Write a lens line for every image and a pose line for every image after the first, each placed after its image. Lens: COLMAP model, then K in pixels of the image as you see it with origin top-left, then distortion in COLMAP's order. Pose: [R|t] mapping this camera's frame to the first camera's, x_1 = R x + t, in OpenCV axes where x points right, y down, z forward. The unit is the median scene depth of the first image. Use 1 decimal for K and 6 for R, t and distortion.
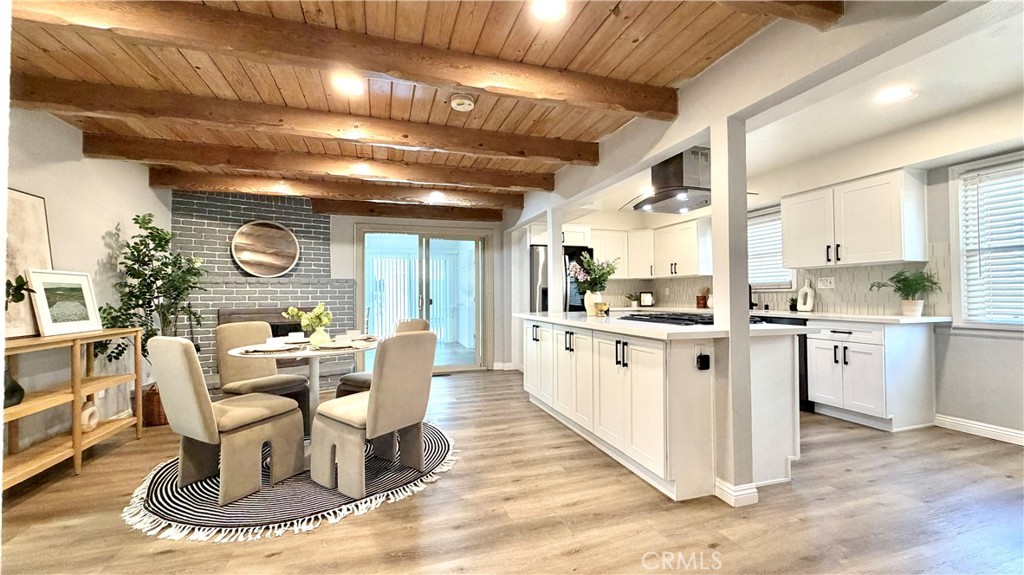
lens RADIAL K [[407.7, 0, 509.7], [0, 407.7, 288.0], [0, 0, 1]] dist [-0.000160, 0.000270]
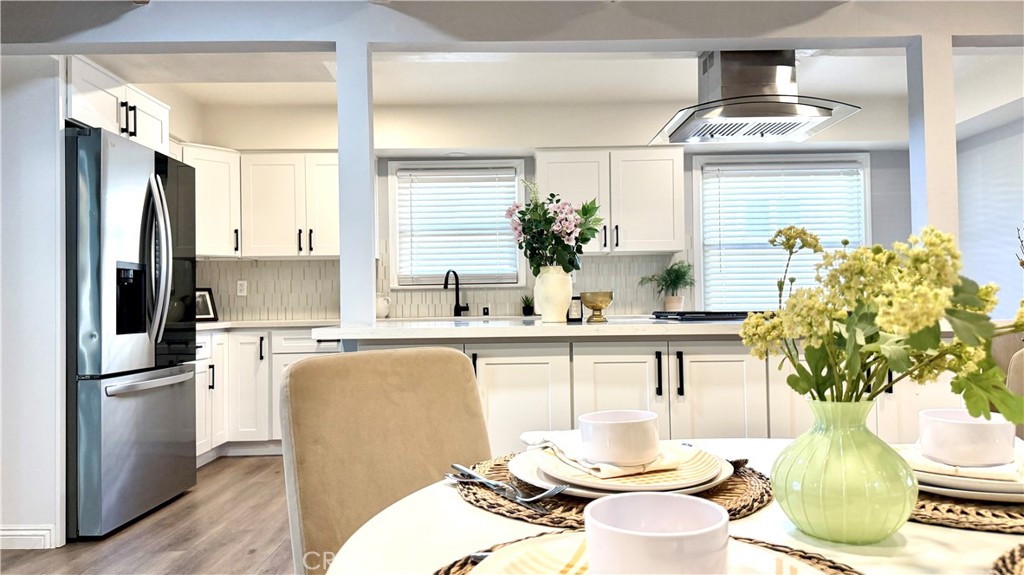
lens RADIAL K [[725.3, 0, 509.4], [0, 725.3, 289.8], [0, 0, 1]] dist [0.039275, -0.004319]
pose [[0.296372, 0.024173, 0.954767, -0.635134], [-0.005036, 0.999705, -0.023748, 0.055335], [-0.955059, 0.002230, 0.296407, 0.878769]]
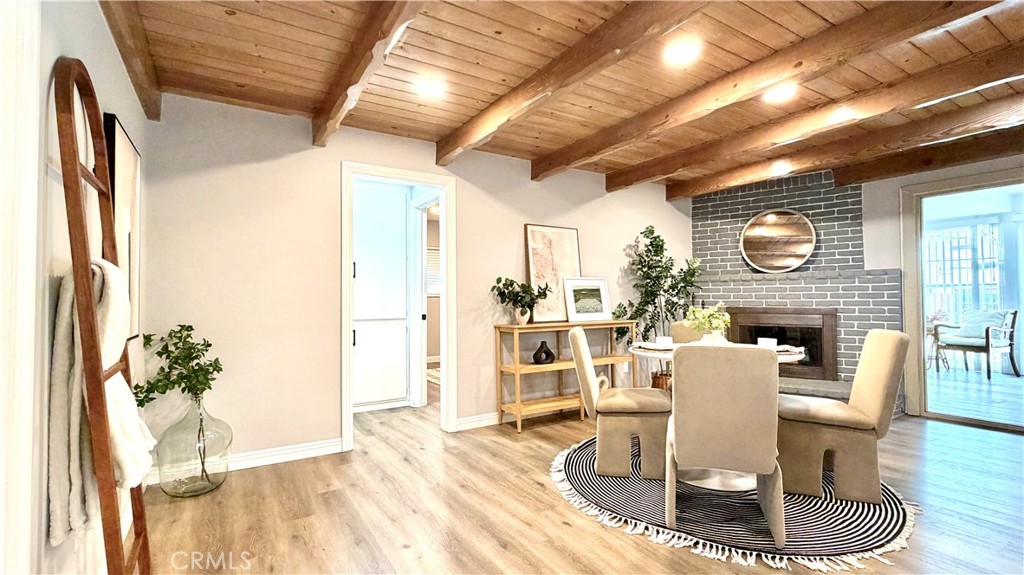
lens RADIAL K [[455.8, 0, 513.7], [0, 455.8, 288.3], [0, 0, 1]] dist [0.000617, 0.000058]
pose [[0.251975, -0.013966, -0.967633, 0.318969], [0.023990, 0.999679, -0.008181, 0.002661], [0.967436, -0.021152, 0.252229, 0.283312]]
